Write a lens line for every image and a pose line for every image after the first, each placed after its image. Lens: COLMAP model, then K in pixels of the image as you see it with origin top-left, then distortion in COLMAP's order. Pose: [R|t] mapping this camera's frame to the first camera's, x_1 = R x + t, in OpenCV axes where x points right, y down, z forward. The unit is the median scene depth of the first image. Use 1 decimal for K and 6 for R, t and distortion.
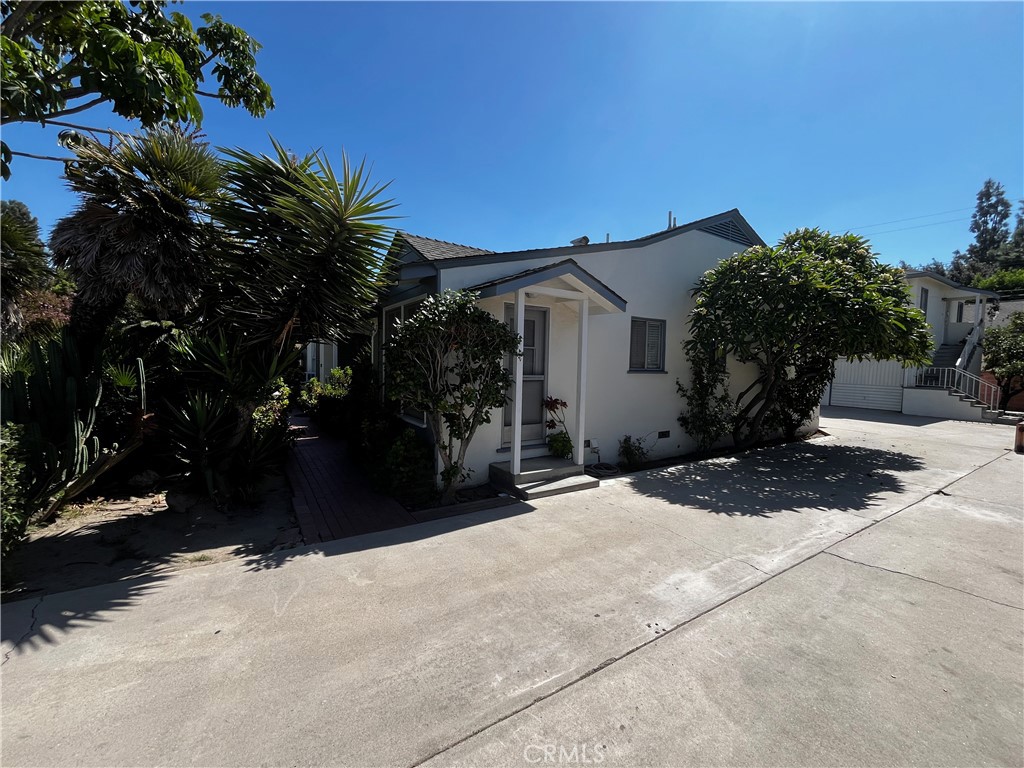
lens RADIAL K [[414.6, 0, 512.0], [0, 414.6, 384.0], [0, 0, 1]] dist [-0.000492, 0.000017]
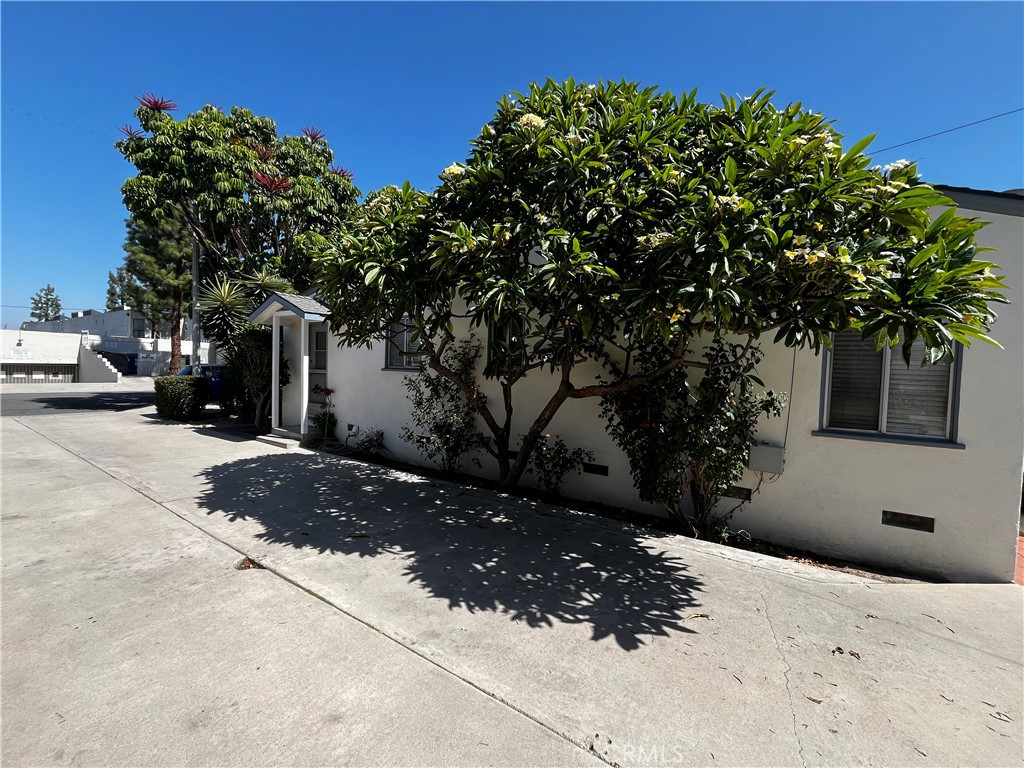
lens RADIAL K [[414.6, 0, 512.0], [0, 414.6, 384.0], [0, 0, 1]] dist [-0.000492, 0.000017]
pose [[0.383365, 0.023128, -0.923307, 1.991133], [-0.060594, 0.998162, -0.000156, -0.016309], [0.921607, 0.056007, 0.384062, 1.283746]]
